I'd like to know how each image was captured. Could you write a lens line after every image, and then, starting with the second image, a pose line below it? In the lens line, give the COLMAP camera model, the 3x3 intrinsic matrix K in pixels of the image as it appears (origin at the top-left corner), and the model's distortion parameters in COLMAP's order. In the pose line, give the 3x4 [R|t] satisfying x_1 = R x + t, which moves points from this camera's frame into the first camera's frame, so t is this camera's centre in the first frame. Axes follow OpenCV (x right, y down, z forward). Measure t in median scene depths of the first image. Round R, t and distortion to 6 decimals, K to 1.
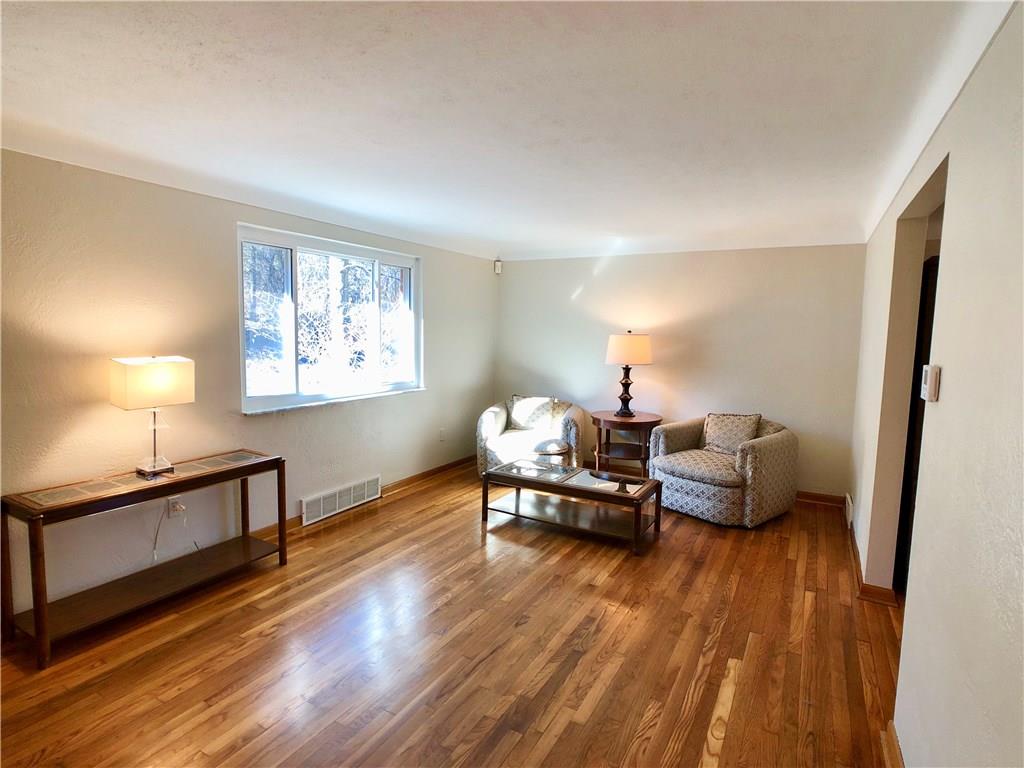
lens RADIAL K [[536.9, 0, 513.6], [0, 536.9, 383.3], [0, 0, 1]] dist [-0.011613, 0.004414]
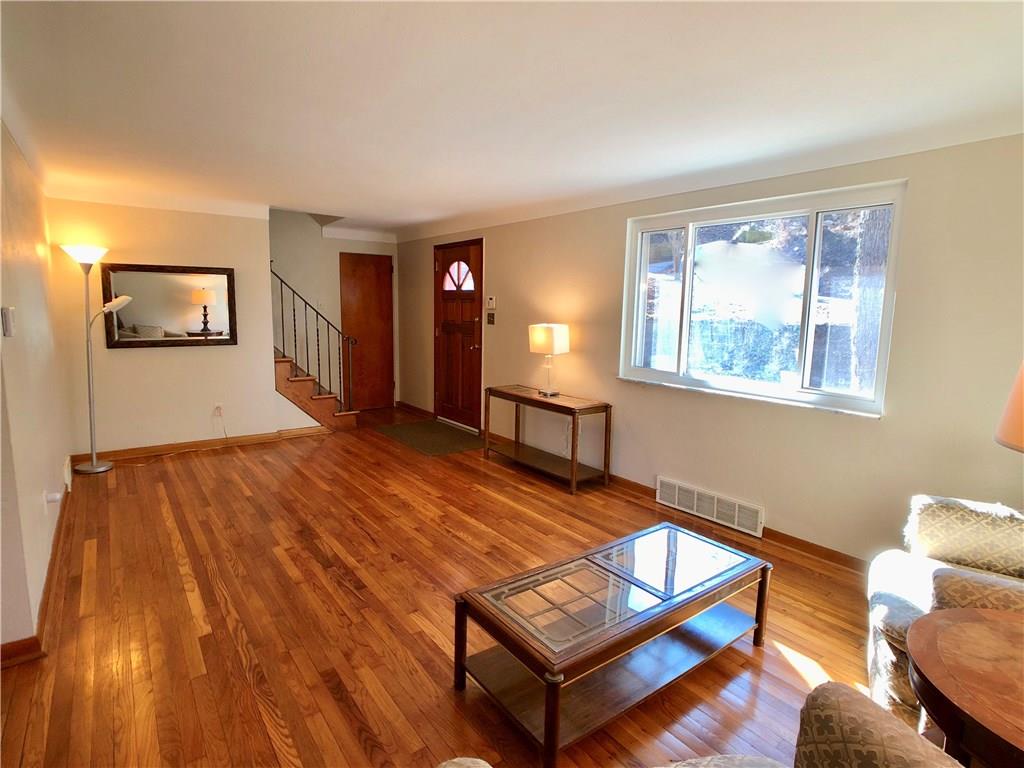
lens RADIAL K [[536.9, 0, 511.8], [0, 536.9, 383.2], [0, 0, 1]] dist [-0.011613, 0.004414]
pose [[-0.392867, 0.102173, -0.913902, 0.900128], [-0.122865, 0.979066, 0.162276, -0.124271], [0.911351, 0.176039, -0.372089, 1.558627]]
